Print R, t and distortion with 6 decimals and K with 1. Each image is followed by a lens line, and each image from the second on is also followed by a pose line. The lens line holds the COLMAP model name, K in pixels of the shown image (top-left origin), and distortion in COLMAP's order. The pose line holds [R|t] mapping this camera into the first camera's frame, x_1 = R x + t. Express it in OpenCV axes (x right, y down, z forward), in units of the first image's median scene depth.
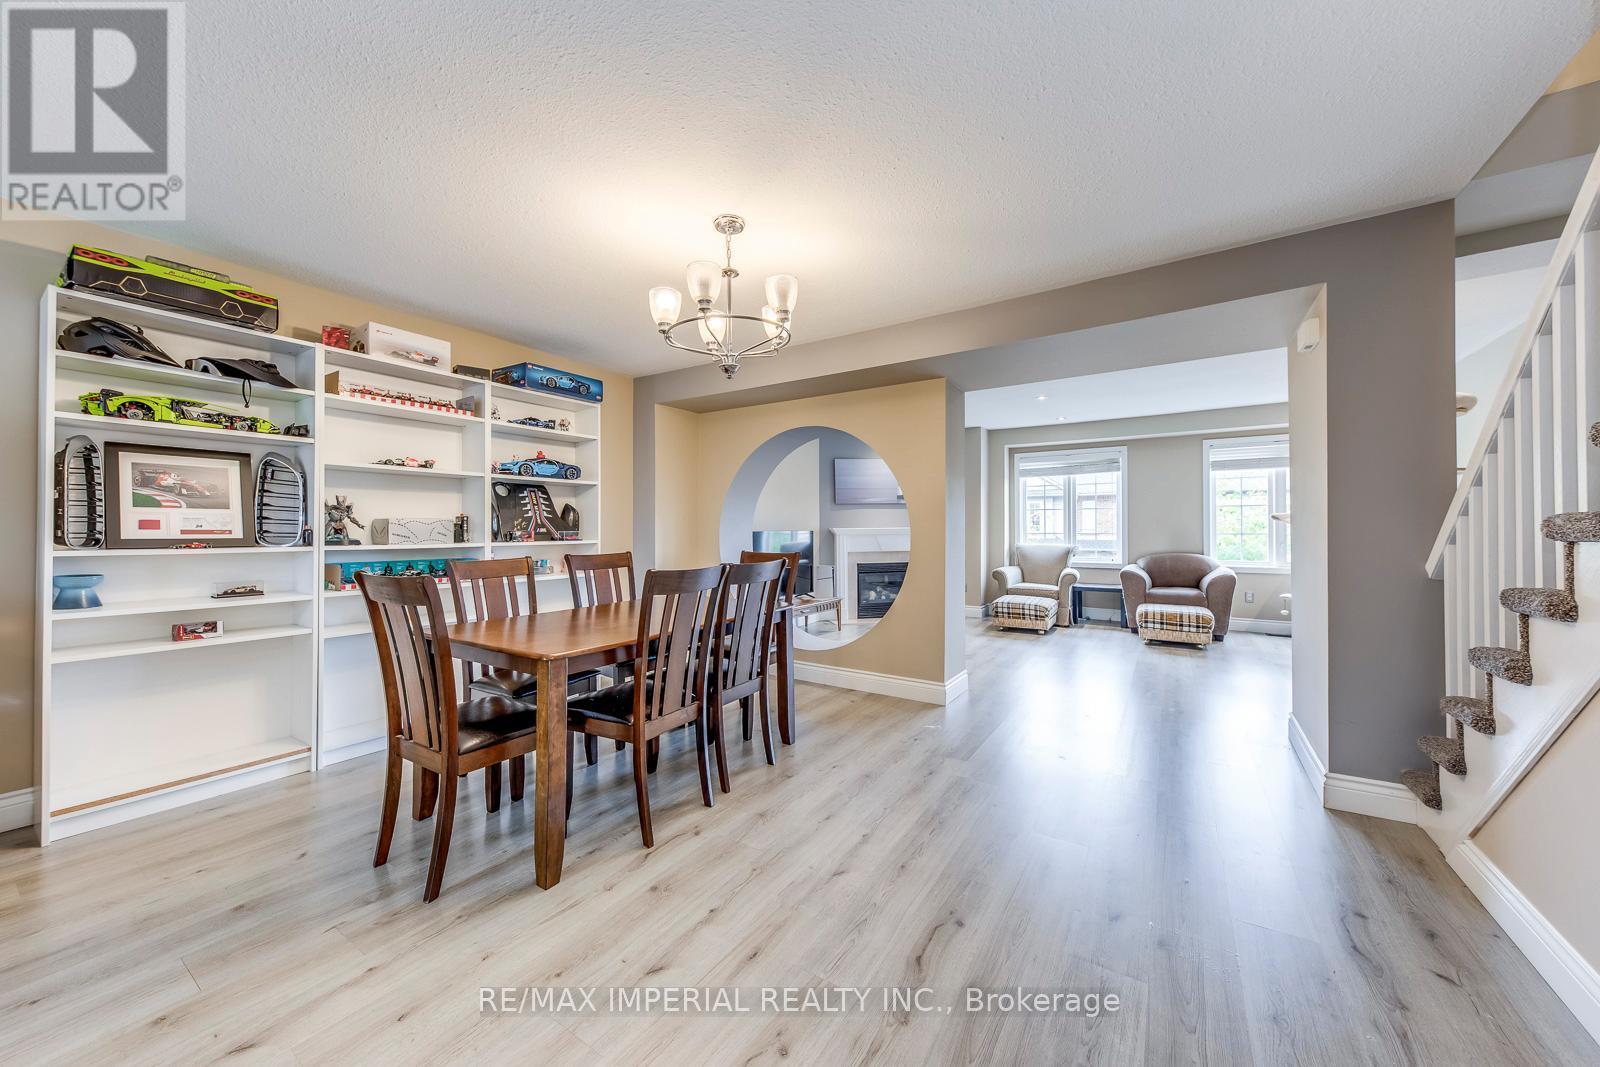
lens RADIAL K [[574.0, 0, 786.9], [0, 574.0, 525.9], [0, 0, 1]] dist [0.005707, -0.000384]
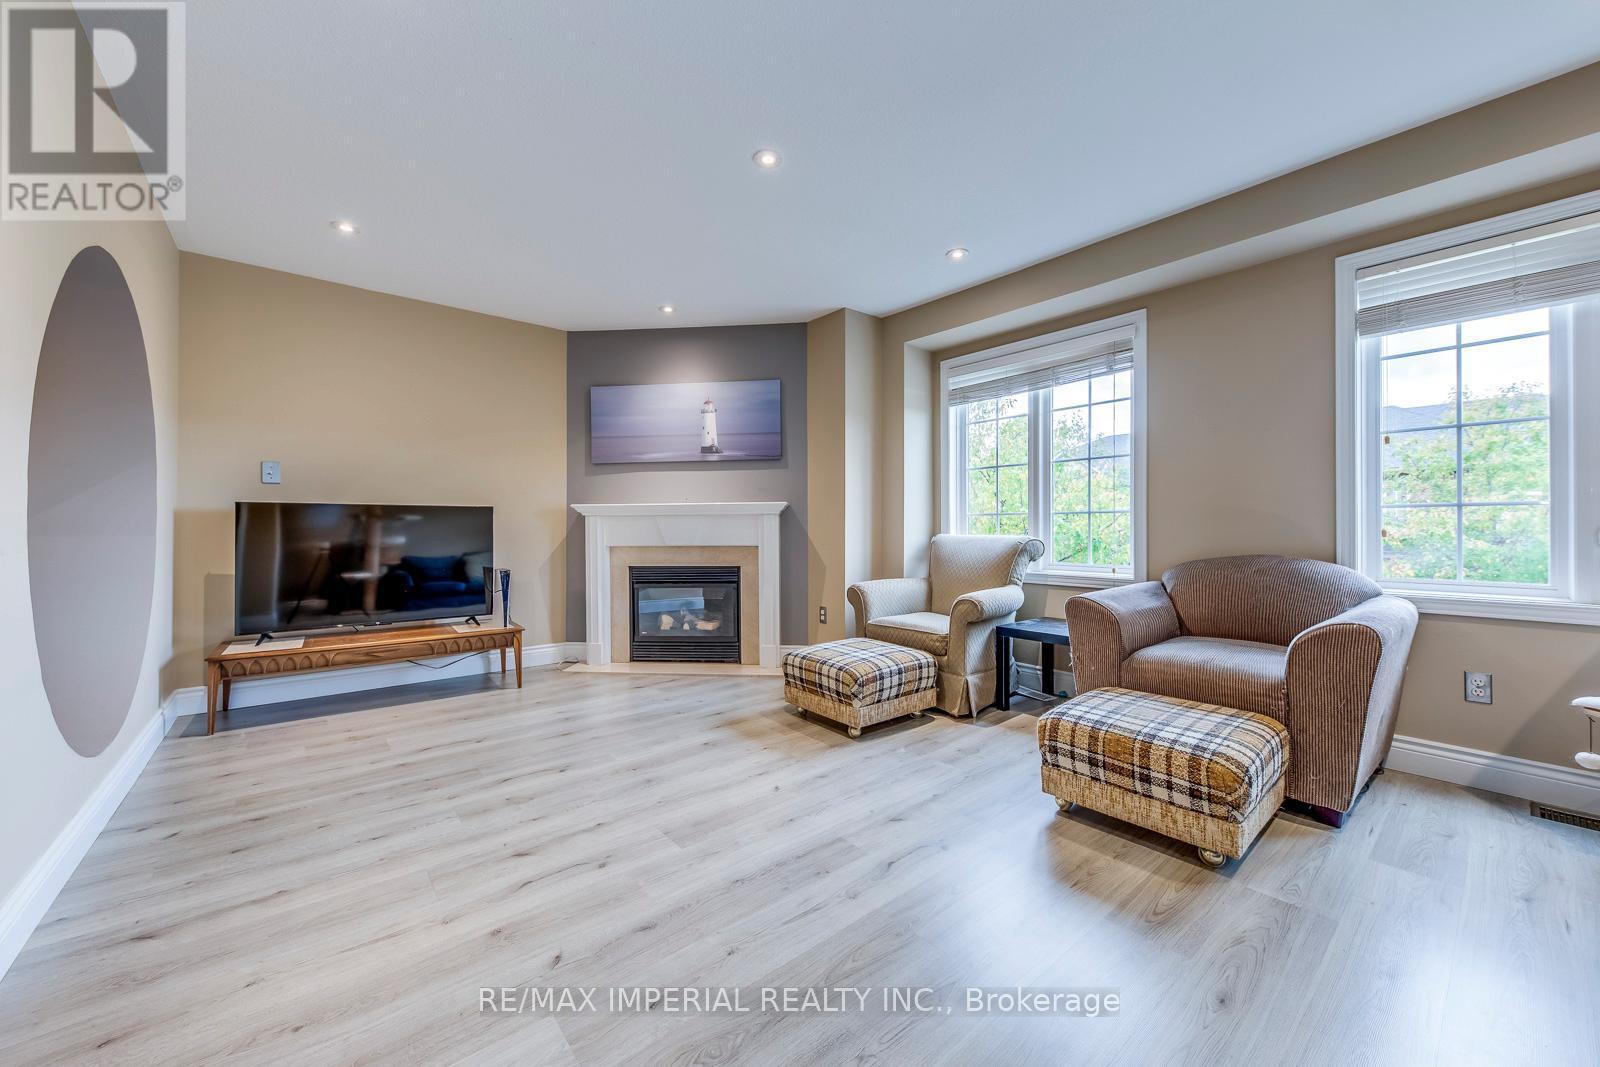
lens RADIAL K [[584.2, 0, 798.7], [0, 584.2, 527.2], [0, 0, 1]] dist [0.011678, -0.005328]
pose [[0.957949, -0.000106, -0.286940, 0.880618], [0.000221, 1.000000, 0.000371, 0.050551], [0.286940, -0.000419, 0.957949, 0.941435]]
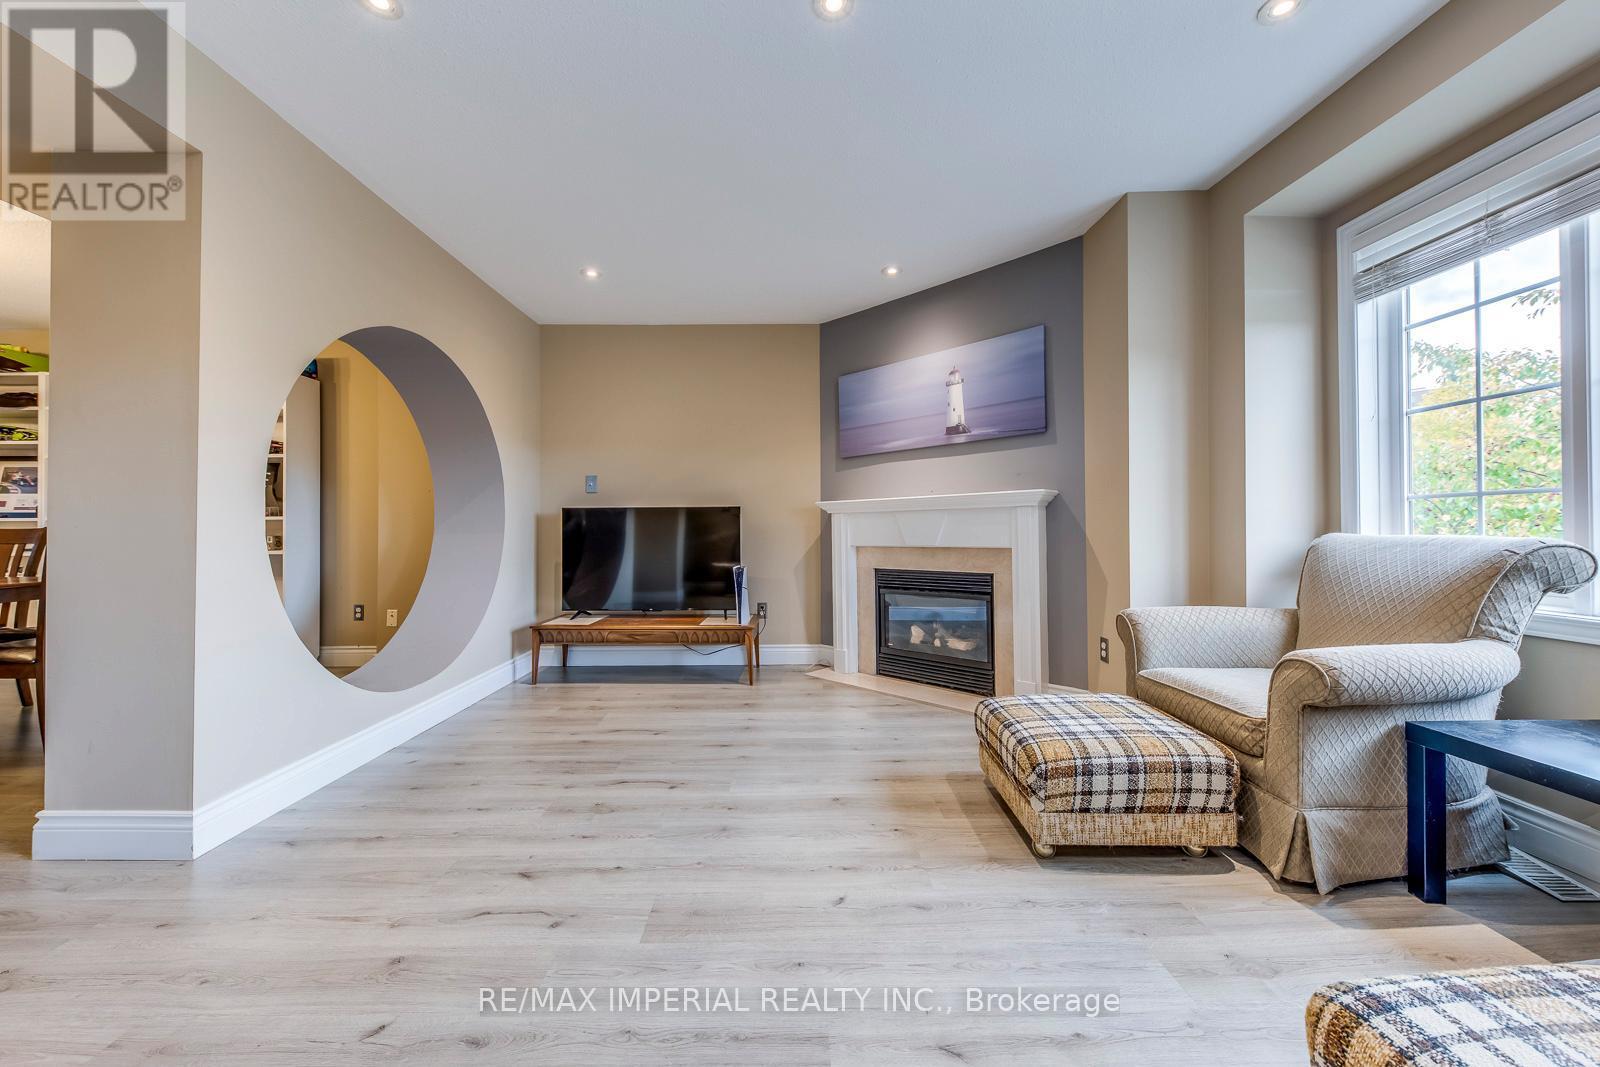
lens RADIAL K [[584.2, 0, 798.7], [0, 584.2, 527.2], [0, 0, 1]] dist [0.011678, -0.005328]
pose [[0.565085, -0.004764, -0.825019, 1.011798], [0.007781, 0.999970, -0.000445, 0.053471], [0.824996, -0.006168, 0.565105, 1.245009]]
